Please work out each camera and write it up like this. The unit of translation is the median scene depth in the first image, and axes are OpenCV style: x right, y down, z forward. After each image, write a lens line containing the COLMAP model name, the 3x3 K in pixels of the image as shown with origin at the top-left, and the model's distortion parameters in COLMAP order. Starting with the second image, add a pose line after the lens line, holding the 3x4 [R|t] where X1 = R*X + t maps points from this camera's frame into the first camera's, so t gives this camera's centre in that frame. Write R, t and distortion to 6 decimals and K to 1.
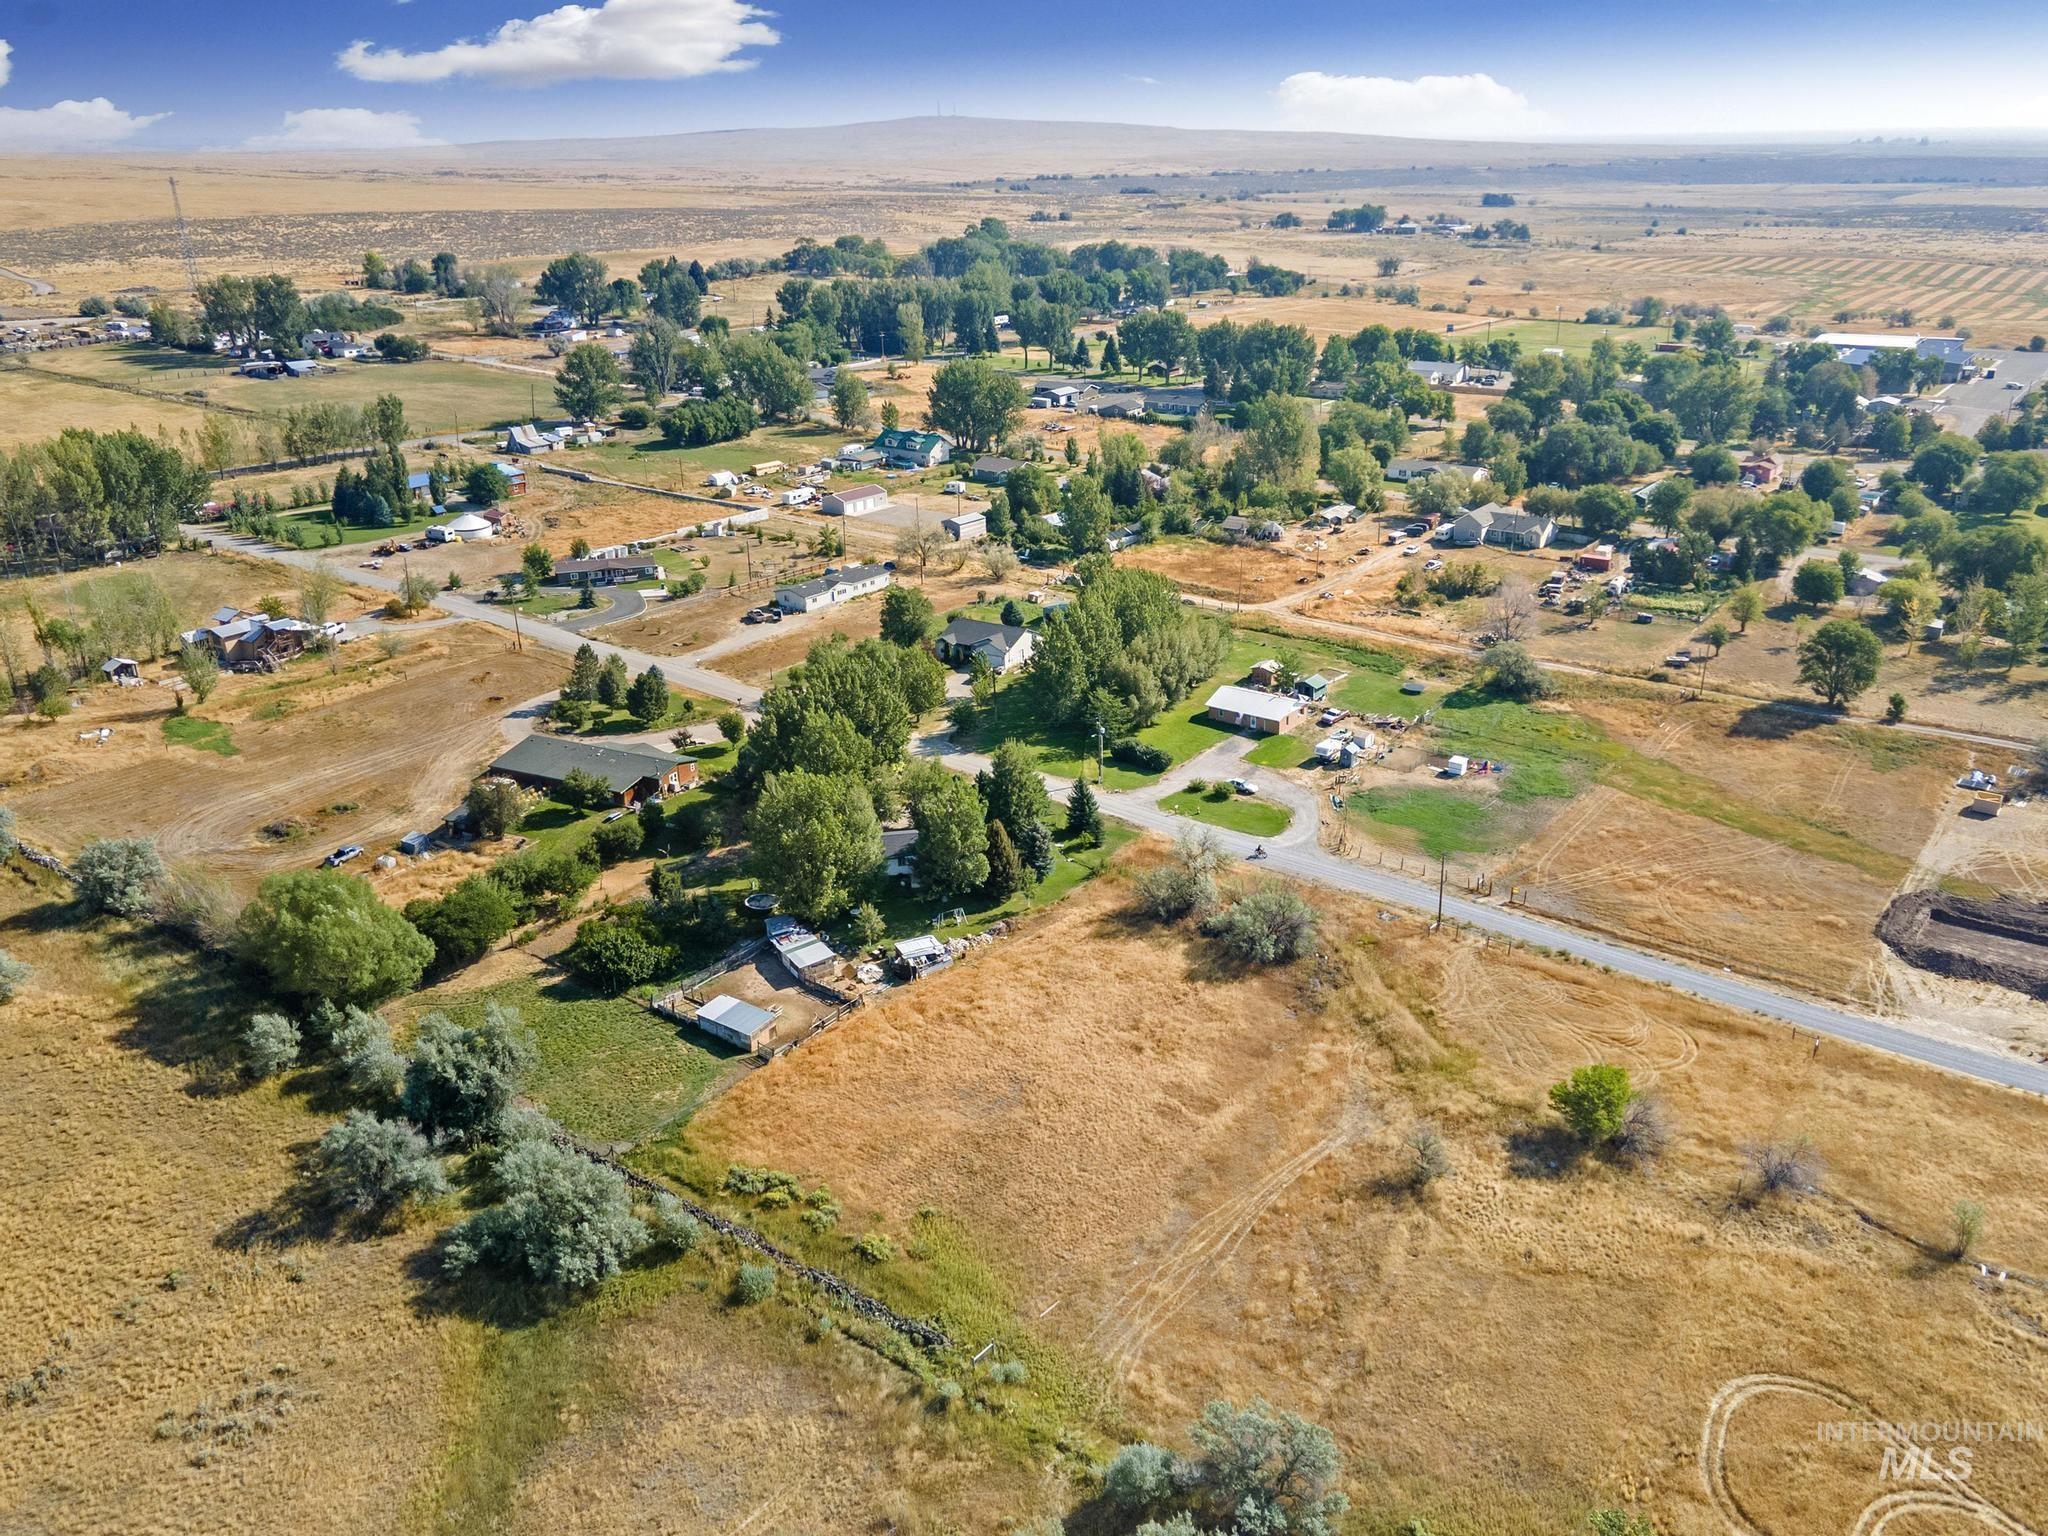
lens RADIAL K [[1618.3, 0, 1024.0], [0, 1618.3, 768.0], [0, 0, 1]] dist [0.045636, -0.002038]
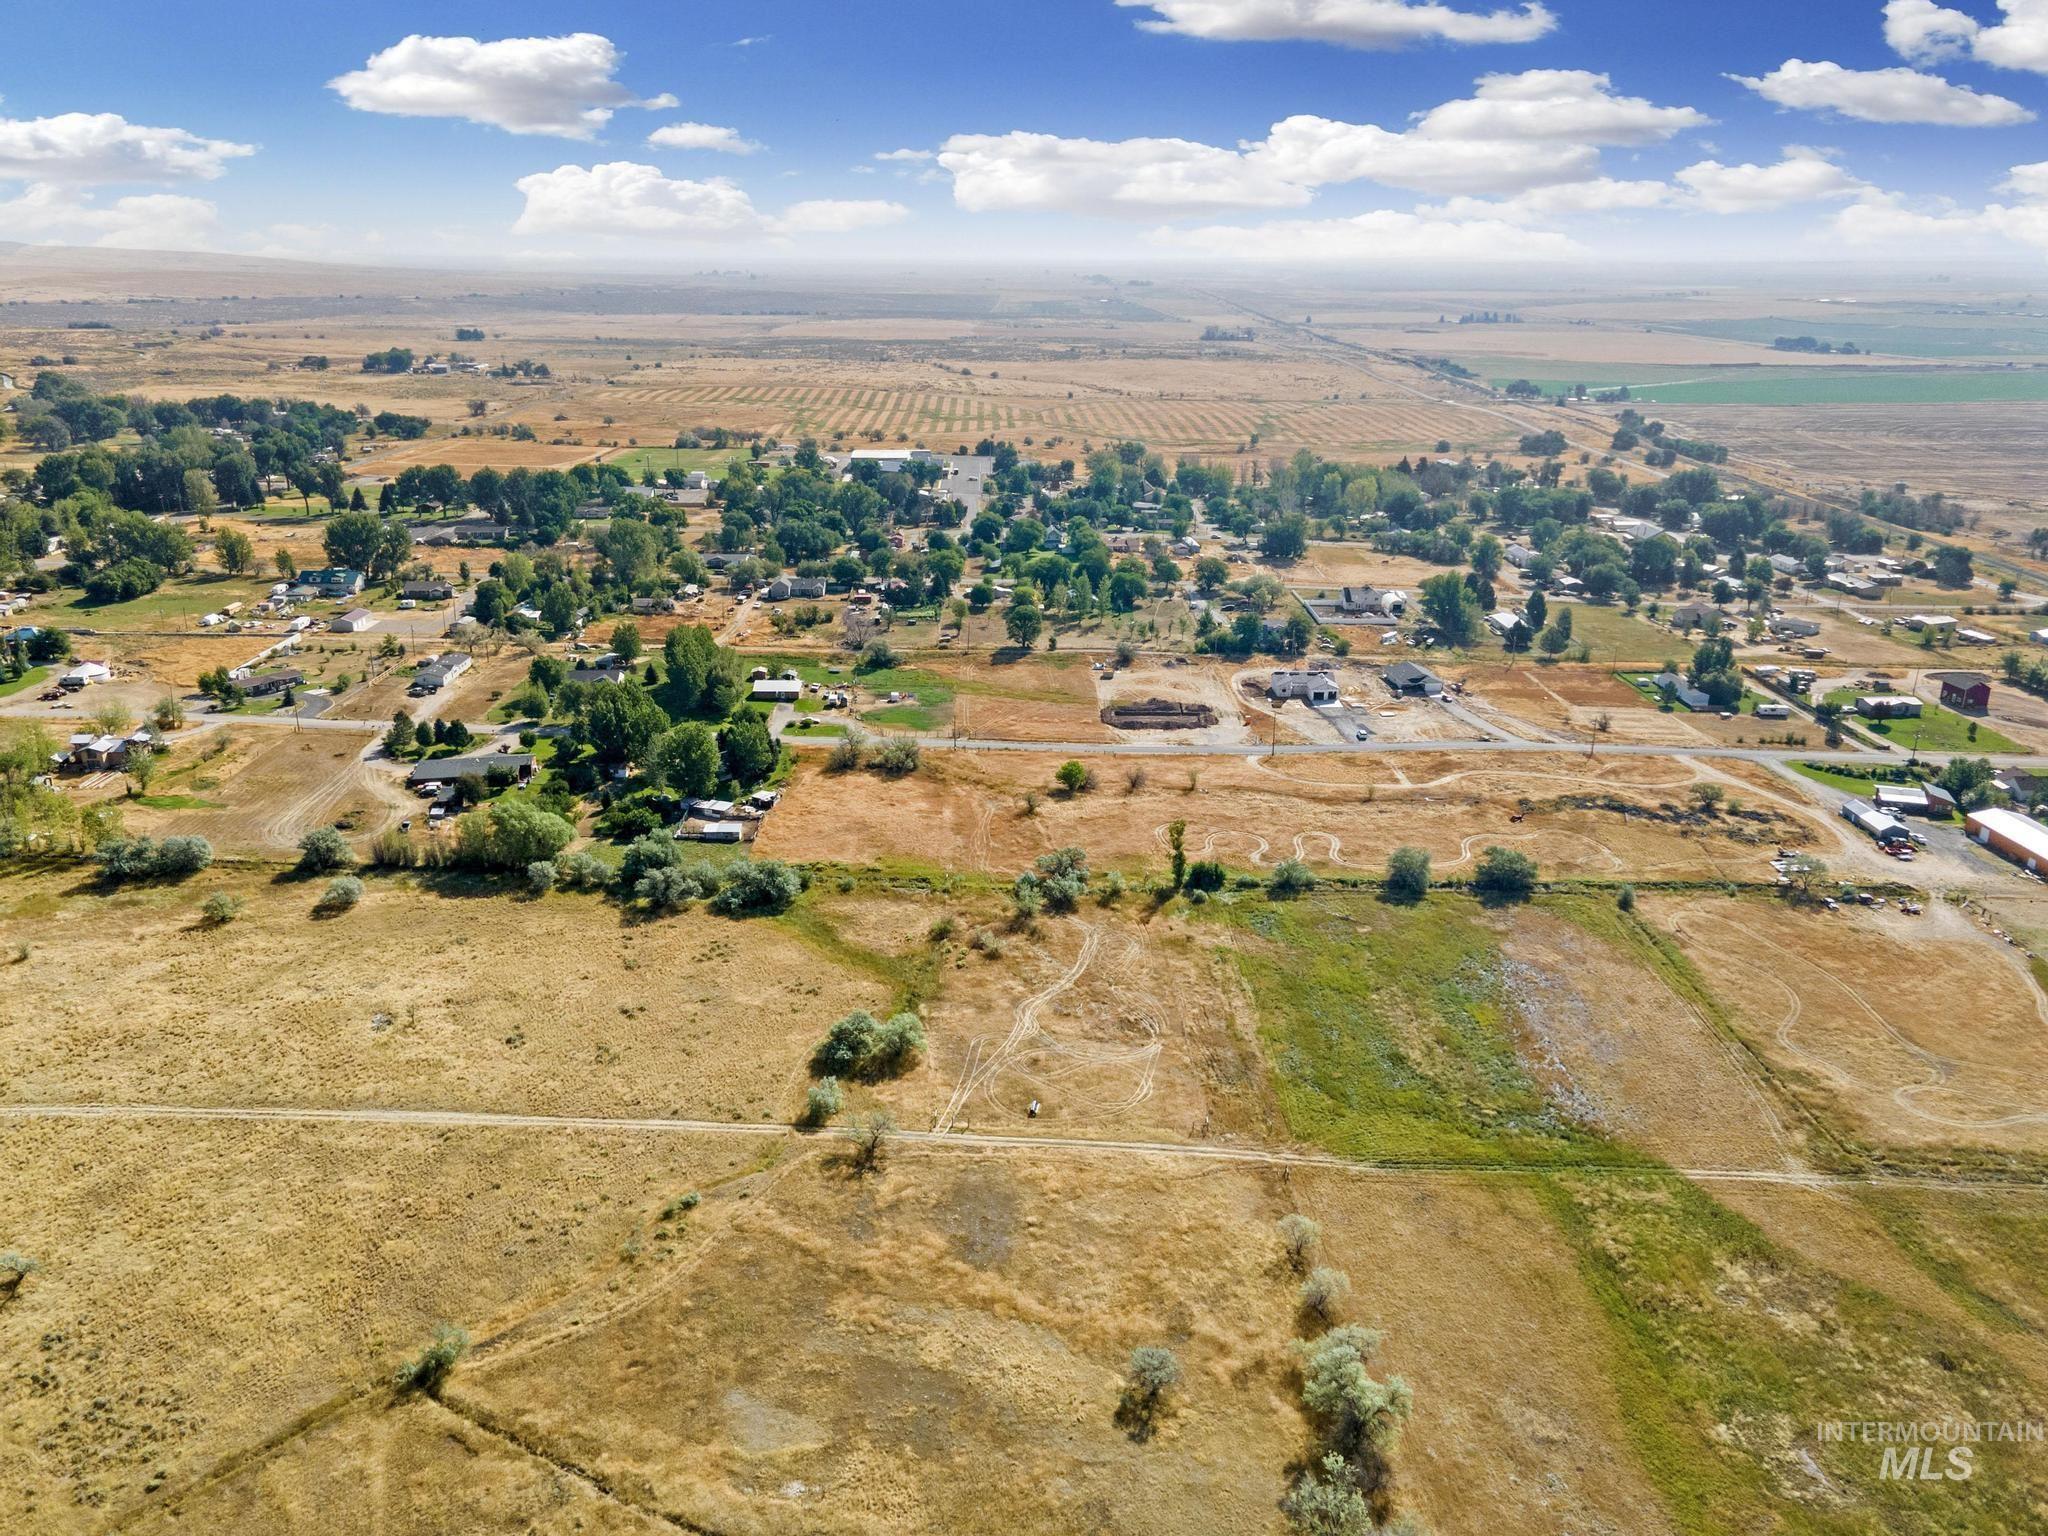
lens RADIAL K [[1533.9, 0, 968.7], [0, 1533.9, 764.0], [0, 0, 1]] dist [0.027629, 0.042661]
pose [[0.819871, -0.174252, 0.545388, -0.635143], [0.203322, 0.979086, 0.007168, 0.077371], [-0.535231, 0.105012, 0.838153, -0.553440]]
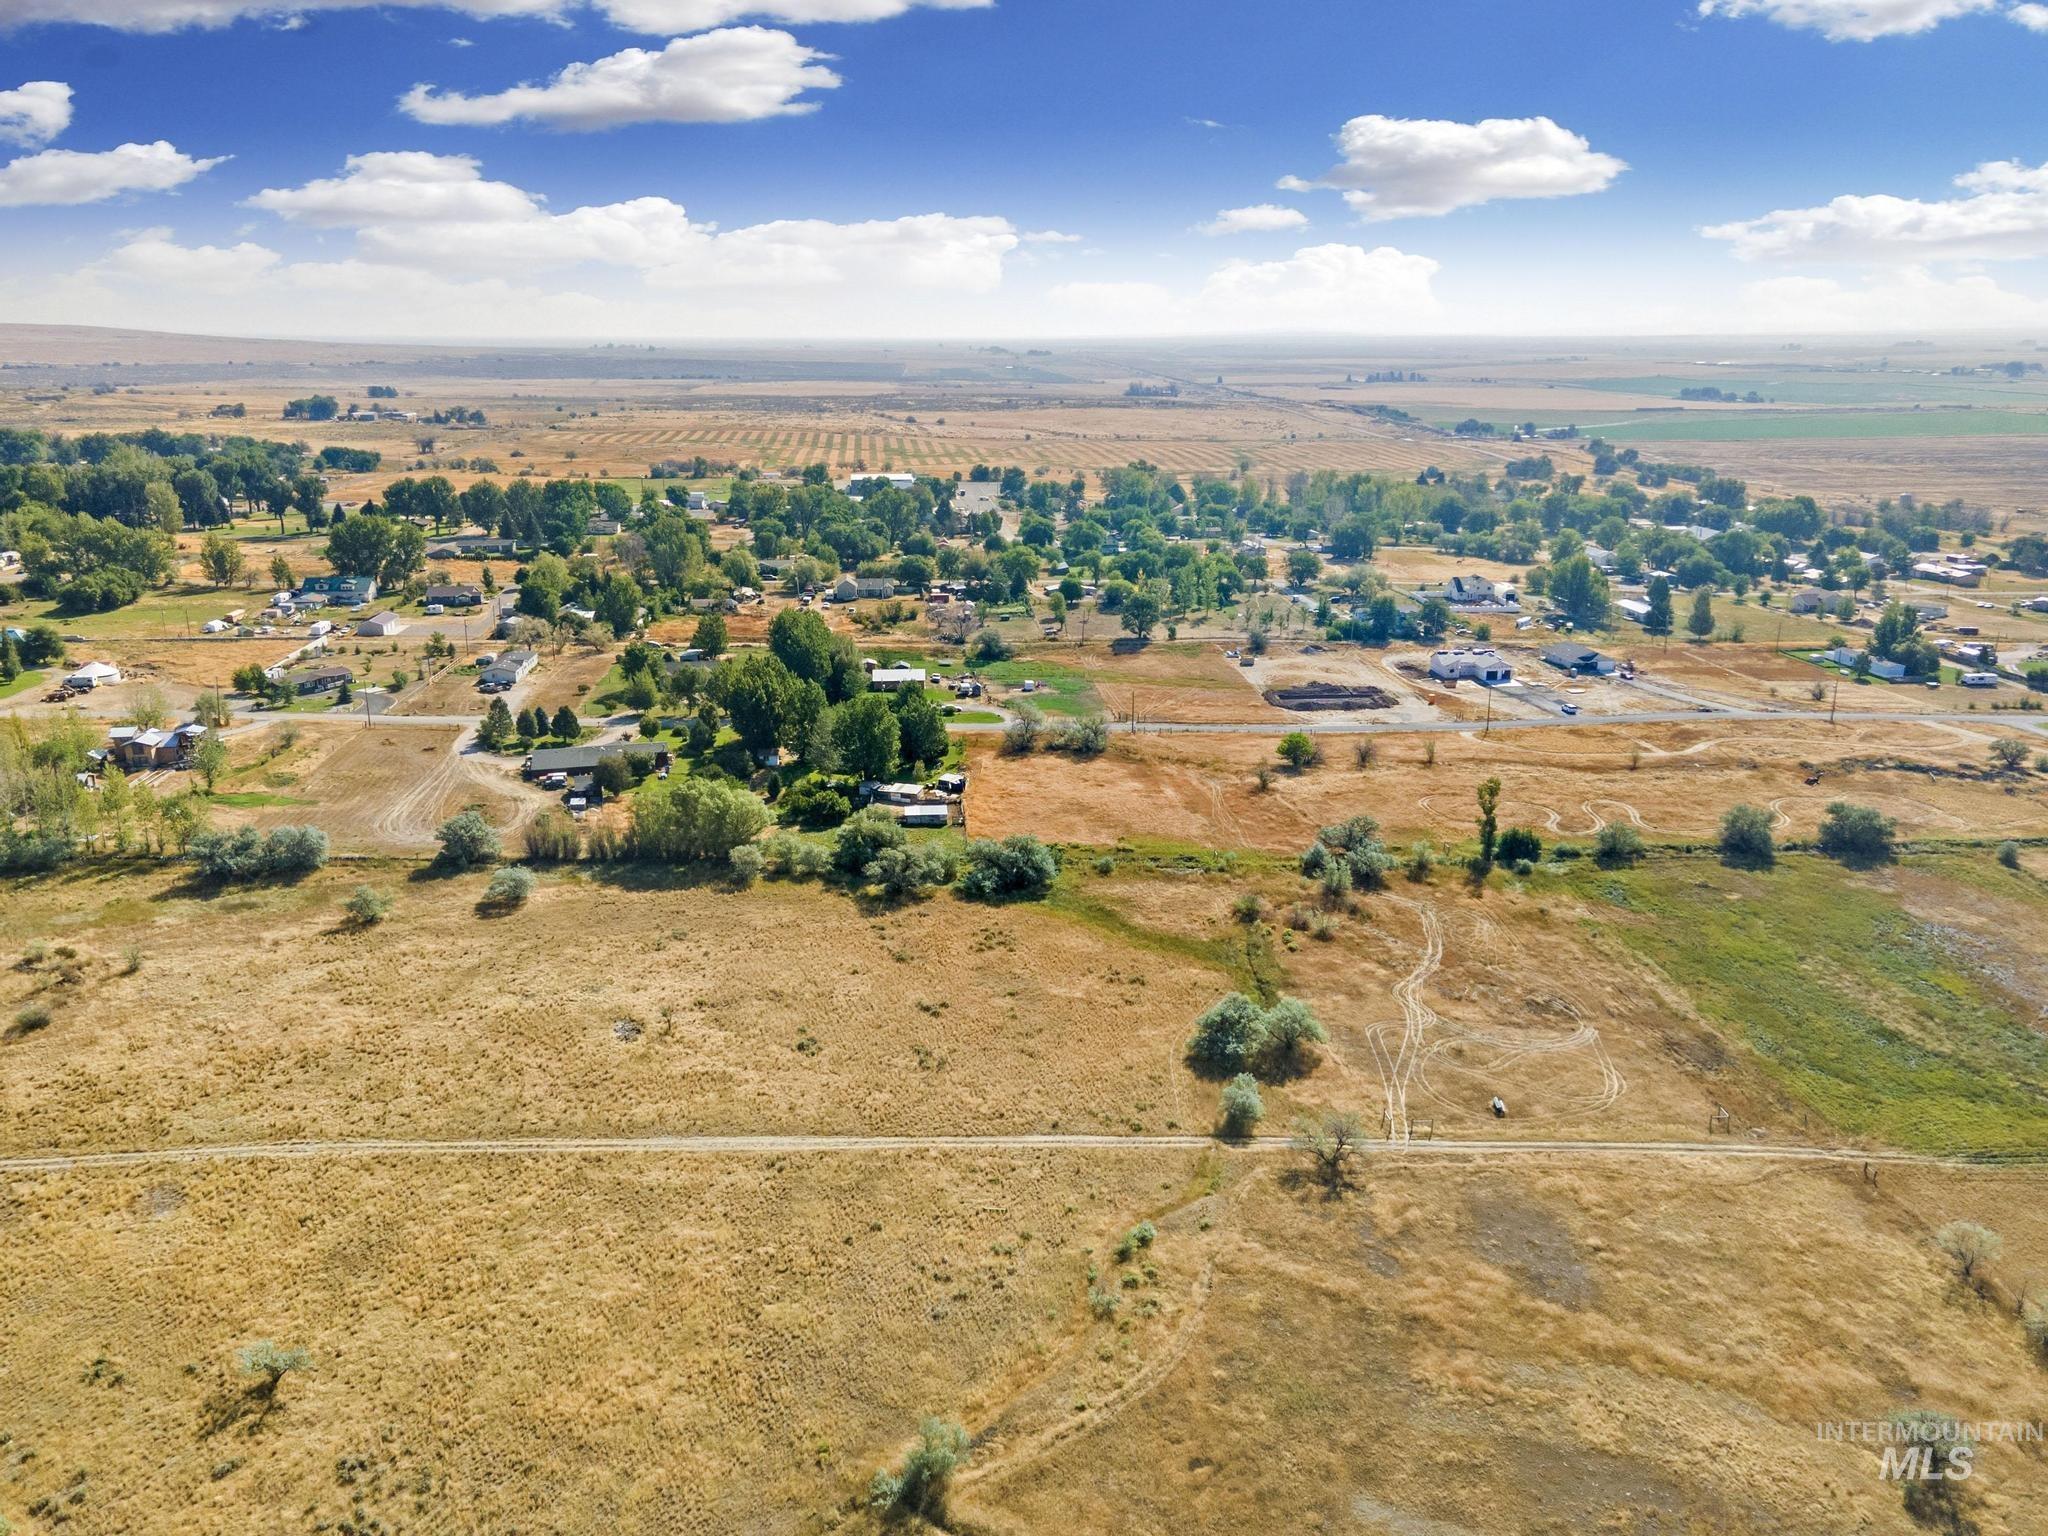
lens RADIAL K [[1516.7, 0, 985.1], [0, 1516.7, 774.6], [0, 0, 1]] dist [0.039881, 0.003253]
pose [[0.772123, -0.172348, 0.611656, -0.735040], [0.226727, 0.973887, -0.011794, 0.094258], [-0.593651, 0.147785, 0.791036, -0.243111]]
